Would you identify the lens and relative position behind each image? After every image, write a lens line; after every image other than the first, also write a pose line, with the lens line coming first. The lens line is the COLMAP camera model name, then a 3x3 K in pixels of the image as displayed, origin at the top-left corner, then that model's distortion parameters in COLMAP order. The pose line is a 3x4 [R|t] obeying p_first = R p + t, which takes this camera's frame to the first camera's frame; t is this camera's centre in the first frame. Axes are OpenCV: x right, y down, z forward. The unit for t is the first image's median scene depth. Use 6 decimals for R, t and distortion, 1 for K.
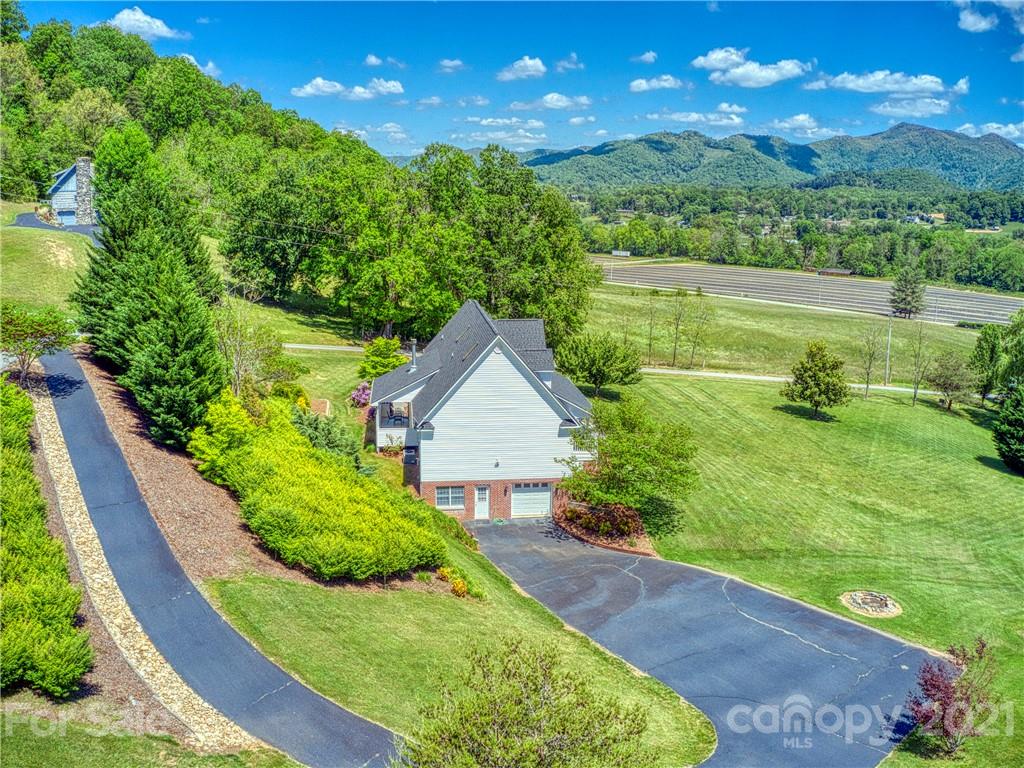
lens RADIAL K [[875.0, 0, 512.0], [0, 875.0, 384.0], [0, 0, 1]] dist [-0.182271, 0.004688]
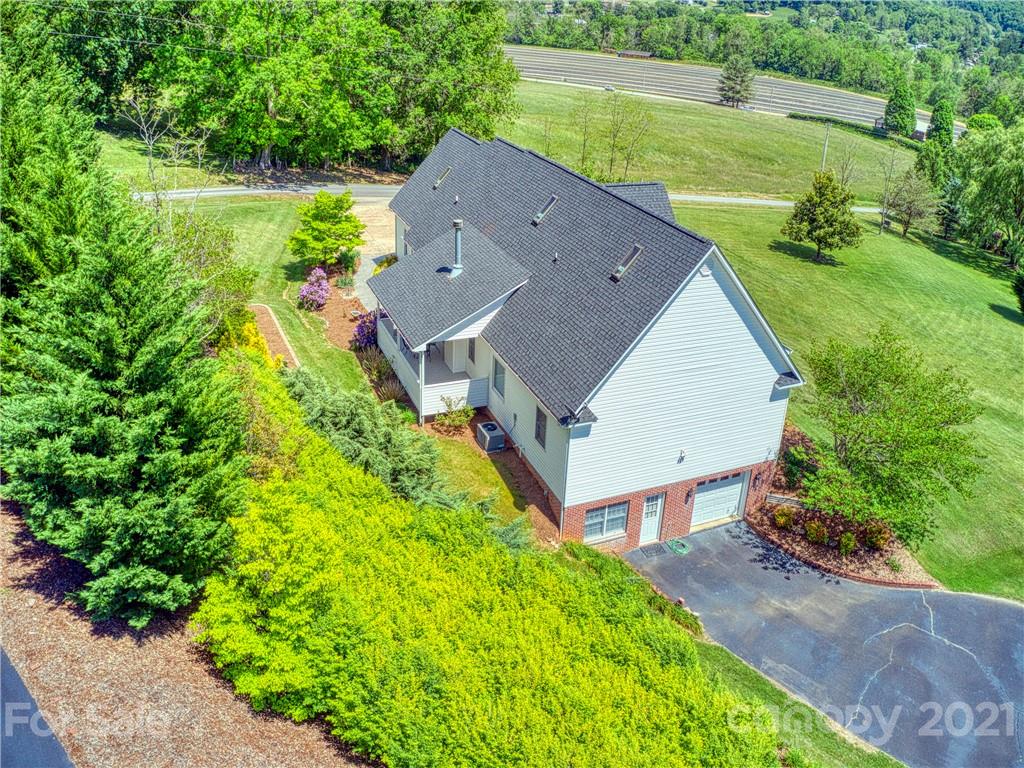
lens RADIAL K [[837.7, 0, 512.0], [0, 837.7, 384.0], [0, 0, 1]] dist [-0.188150, 0.011979]
pose [[0.964725, -0.088395, 0.247975, -0.049102], [0.020579, 0.964383, 0.263708, -0.020025], [-0.262454, -0.249303, 0.932184, 0.098359]]
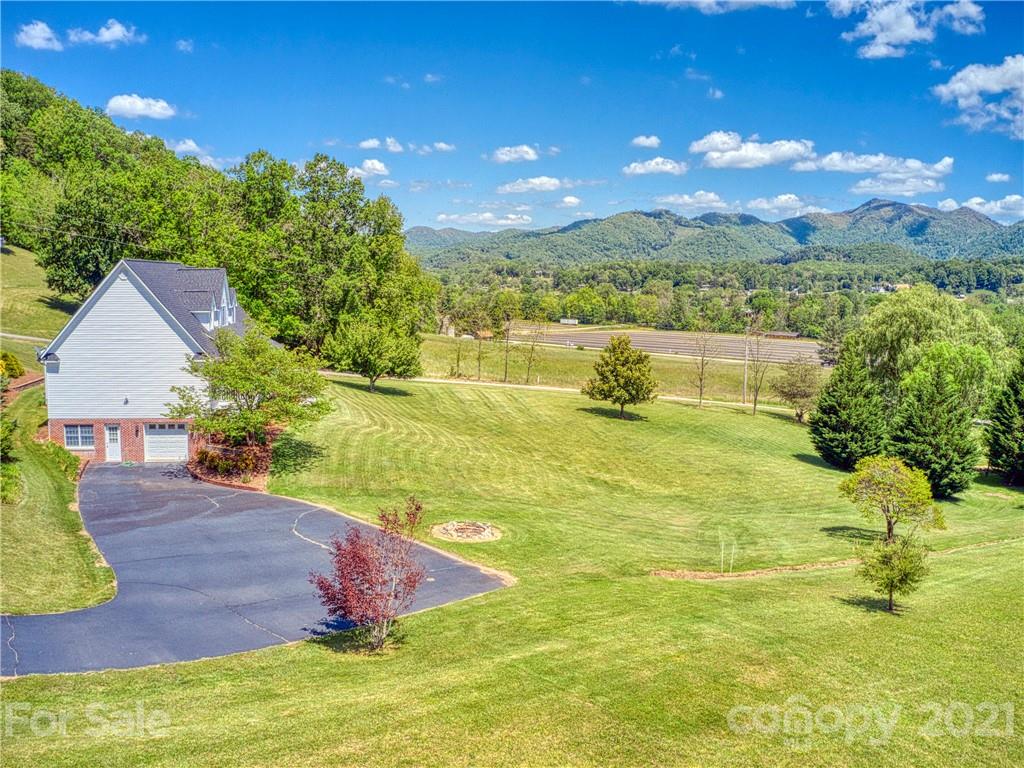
lens RADIAL K [[889.5, 0, 512.0], [0, 889.5, 384.0], [0, 0, 1]] dist [-0.177859, -0.004688]
pose [[0.999591, -0.002814, 0.028460, 0.068967], [0.005466, 0.995601, -0.093540, 0.030357], [-0.028071, 0.093657, 0.995209, 0.015023]]
